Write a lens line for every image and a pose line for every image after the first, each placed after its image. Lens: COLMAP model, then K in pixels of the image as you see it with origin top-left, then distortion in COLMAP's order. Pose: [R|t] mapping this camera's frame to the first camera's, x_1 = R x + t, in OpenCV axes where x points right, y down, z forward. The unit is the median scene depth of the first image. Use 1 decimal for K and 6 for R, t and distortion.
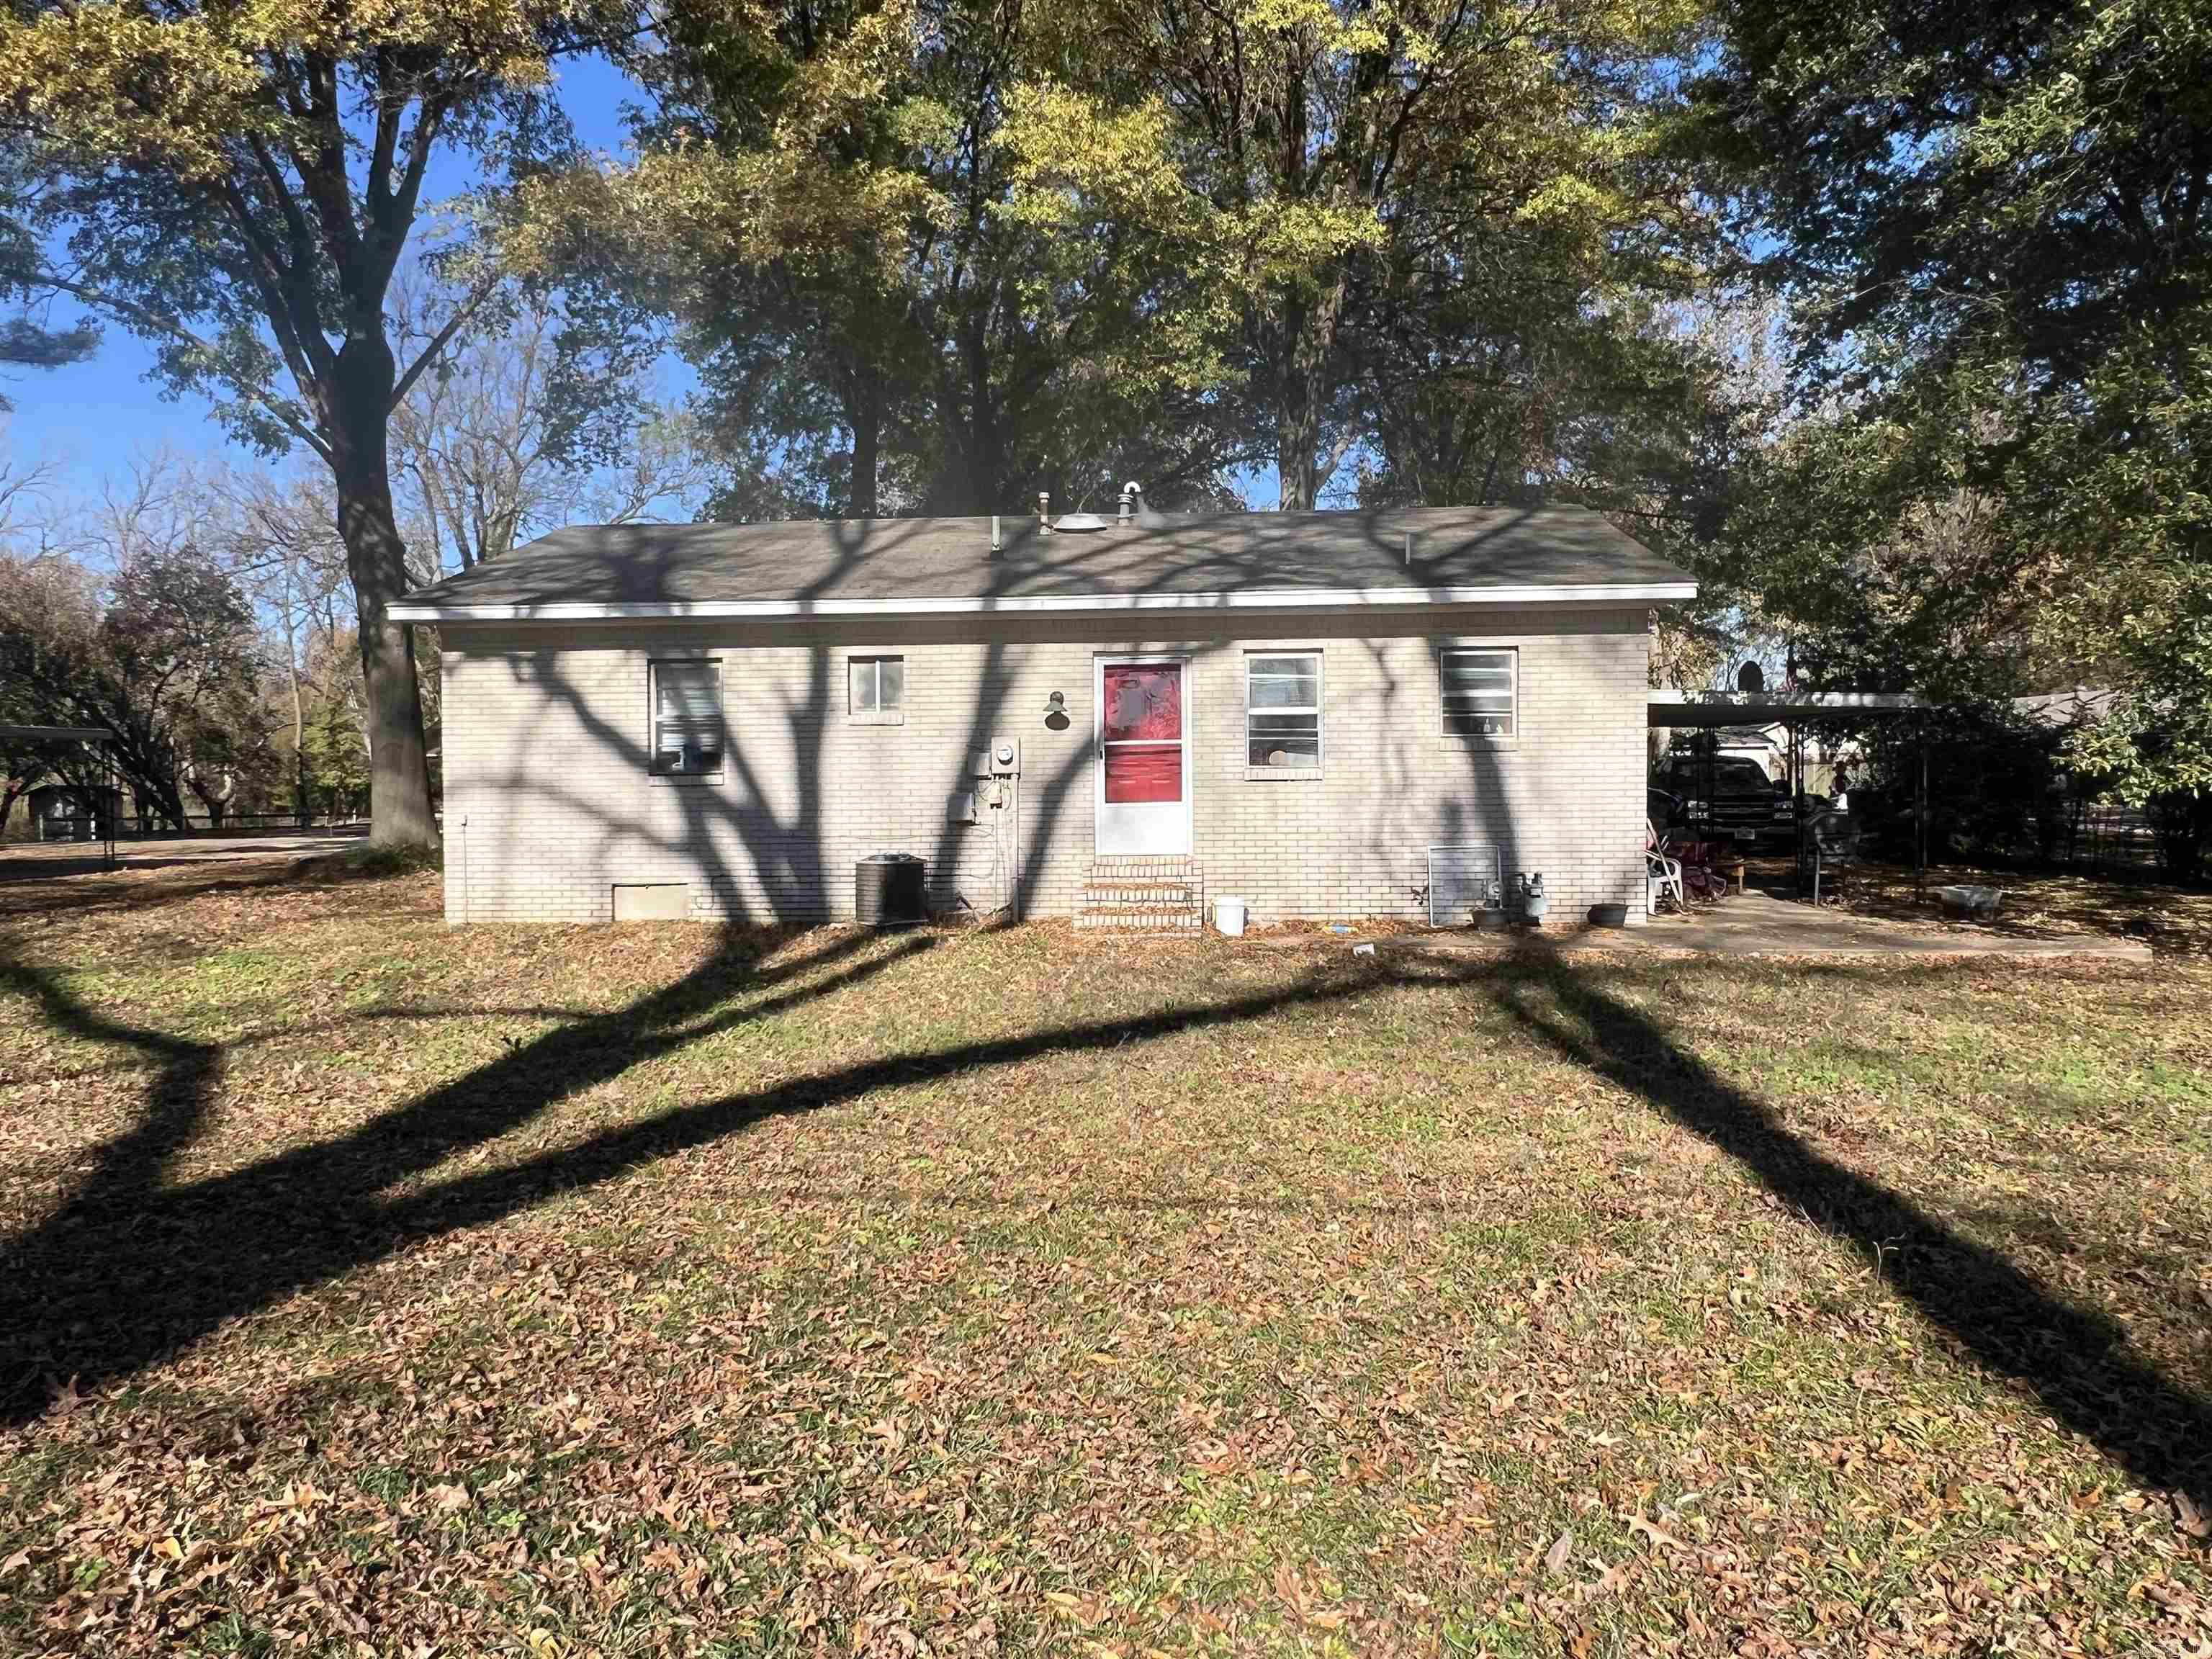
lens RADIAL K [[1564.9, 0, 1105.5], [0, 1564.9, 827.3], [0, 0, 1]] dist [-0.000788, 0.000720]
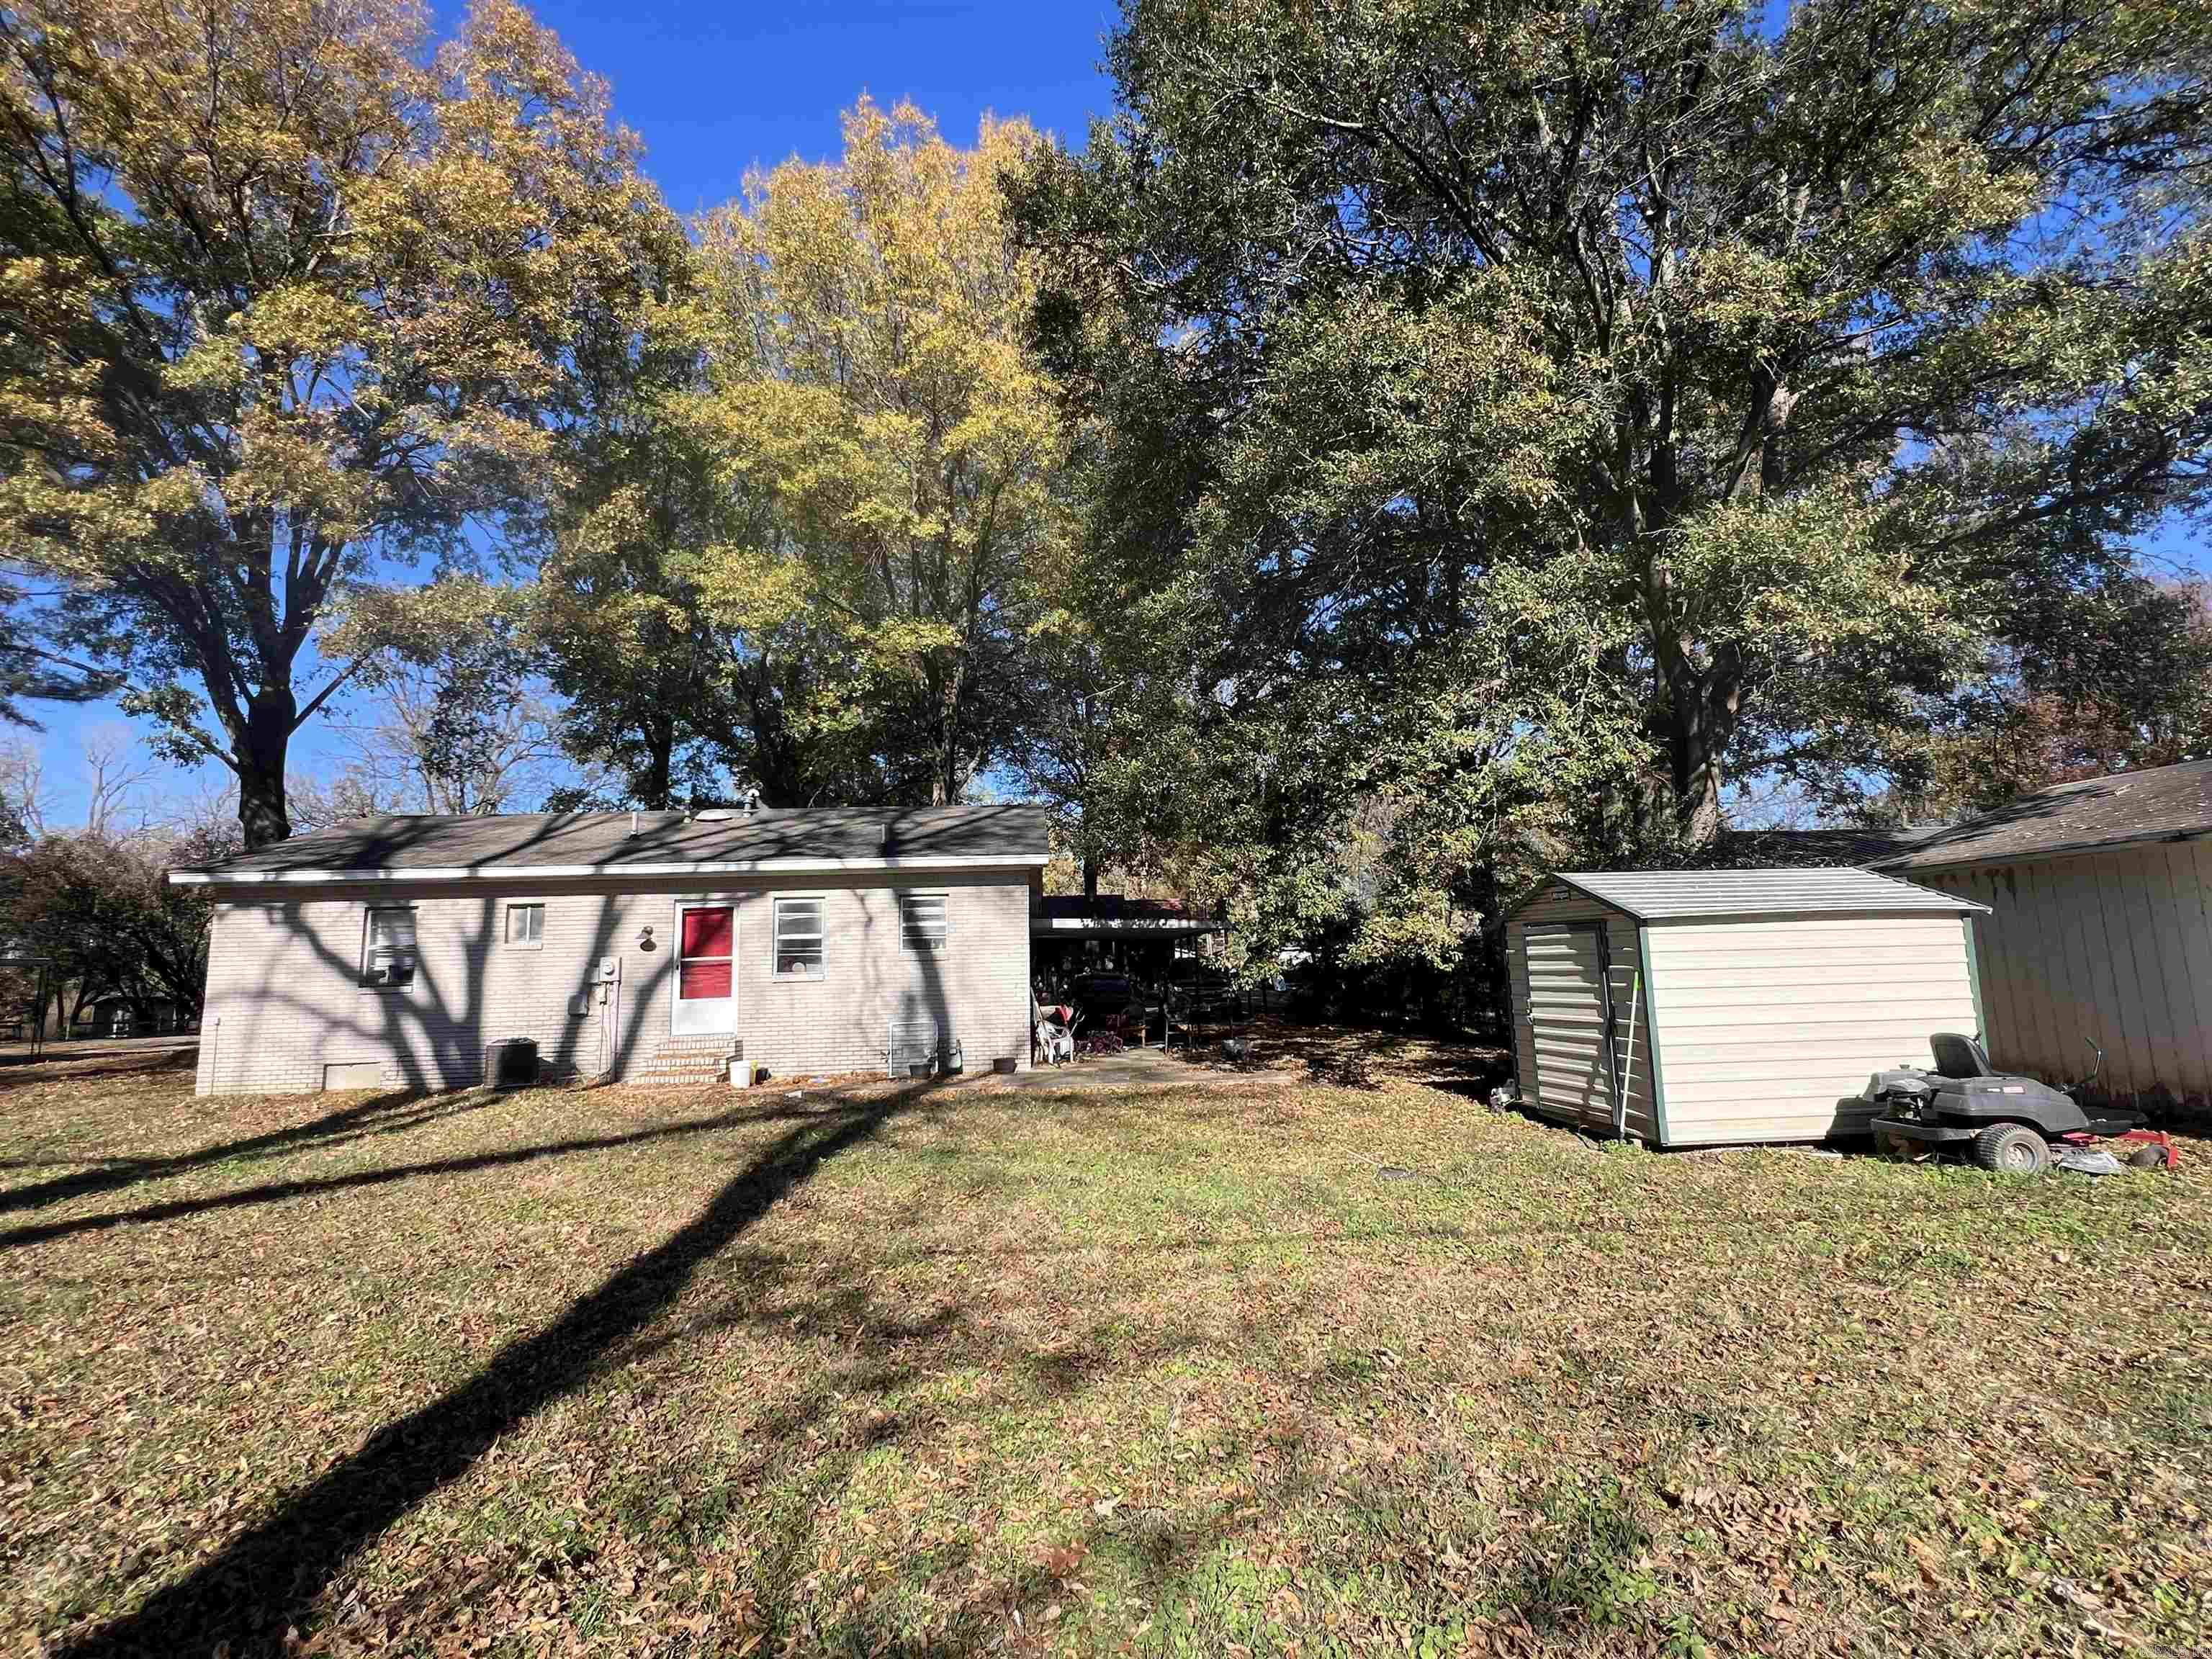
lens RADIAL K [[1037.3, 0, 1105.3], [0, 1037.3, 828.9], [0, 0, 1]] dist [-0.004921, 0.000032]
pose [[0.990361, -0.000319, 0.138513, 0.264782], [0.023913, 0.985376, -0.168707, 0.000927], [-0.136433, 0.170393, 0.975885, -0.061841]]
